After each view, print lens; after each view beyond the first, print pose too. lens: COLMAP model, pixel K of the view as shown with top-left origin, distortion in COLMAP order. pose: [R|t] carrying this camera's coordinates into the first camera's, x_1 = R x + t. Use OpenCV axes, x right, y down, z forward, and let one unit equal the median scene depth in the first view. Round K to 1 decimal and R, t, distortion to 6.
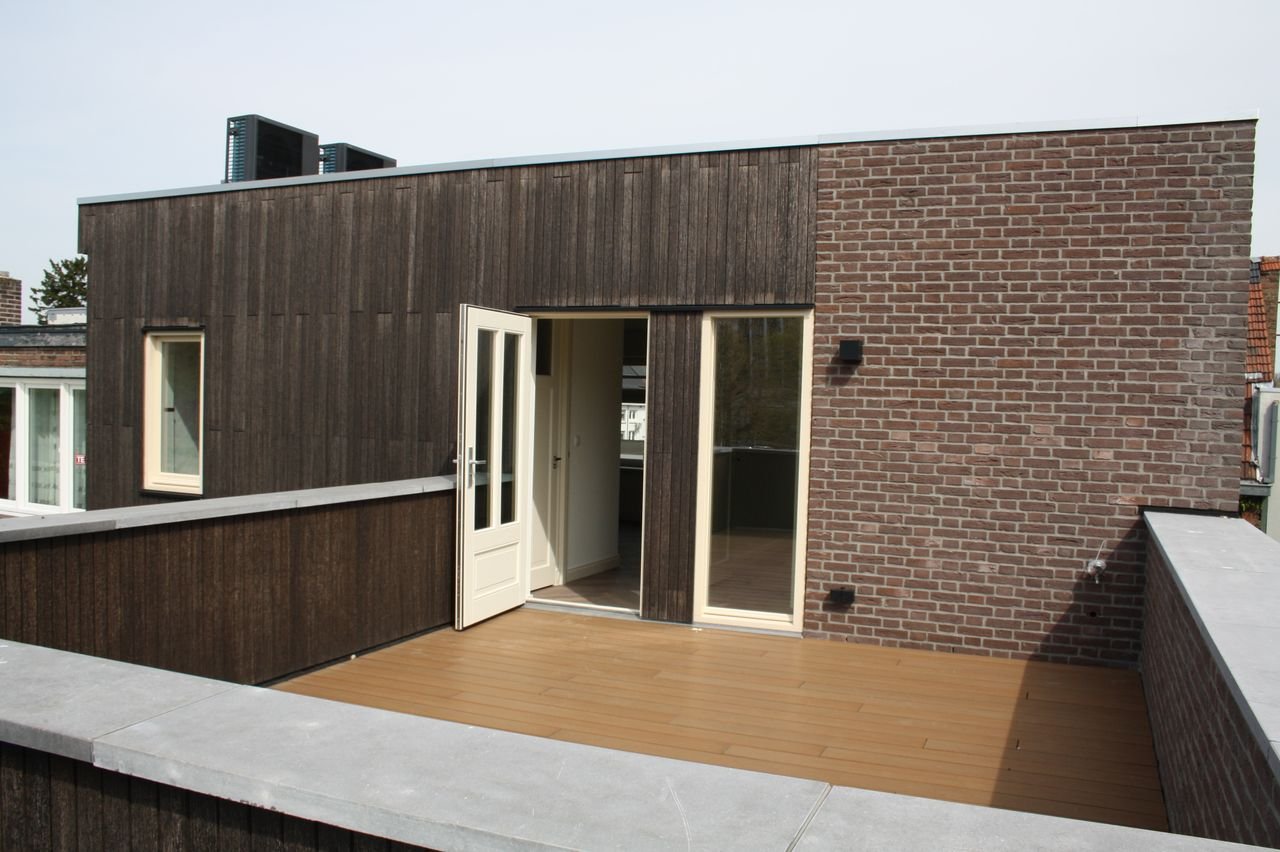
lens RADIAL K [[1061.6, 0, 638.6], [0, 1061.6, 431.5], [0, 0, 1]] dist [-0.159565, 0.136155]
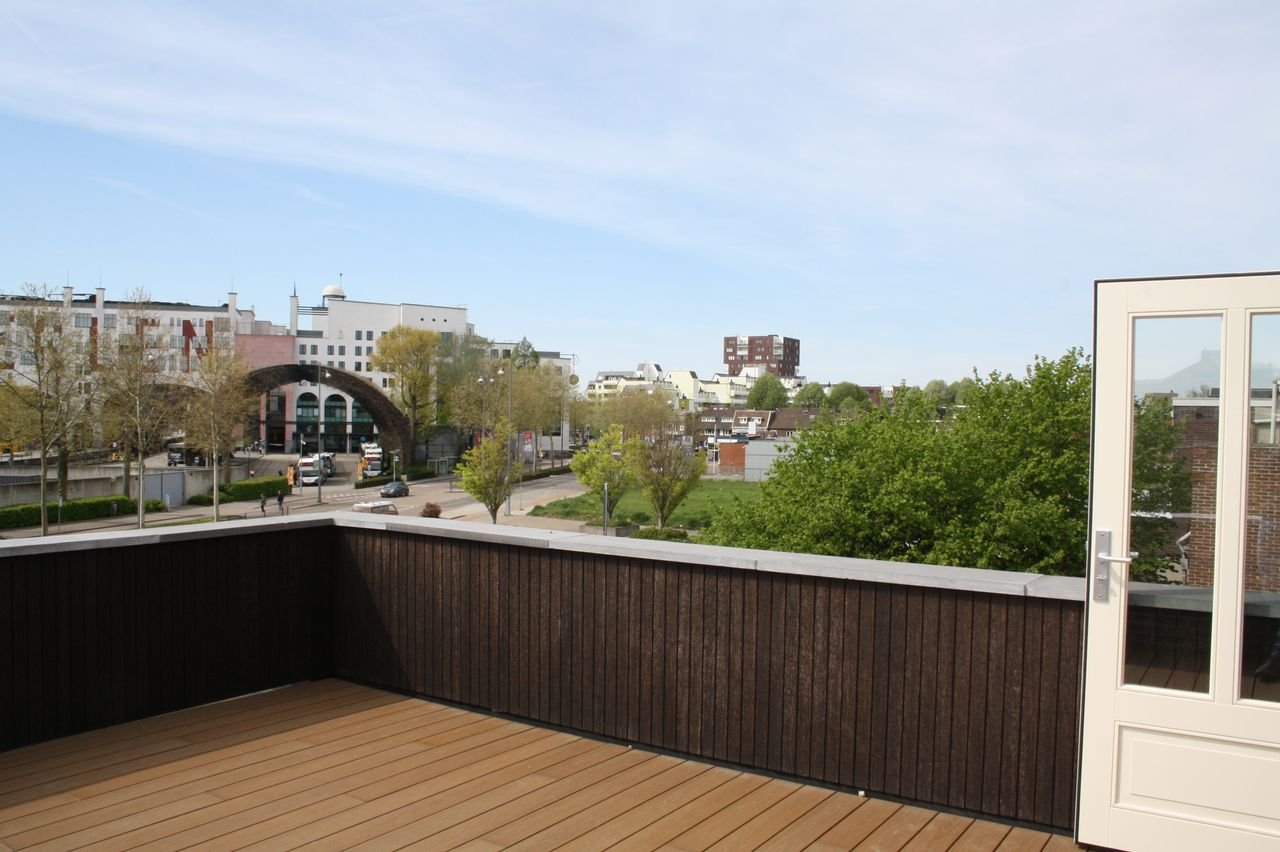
lens RADIAL K [[1056.9, 0, 645.0], [0, 1056.9, 434.0], [0, 0, 1]] dist [-0.166485, 0.139900]
pose [[-0.177290, -0.008436, -0.984122, 0.515423], [-0.046745, 0.998907, -0.000141, -0.030306], [0.983048, 0.045978, -0.177491, 1.075789]]
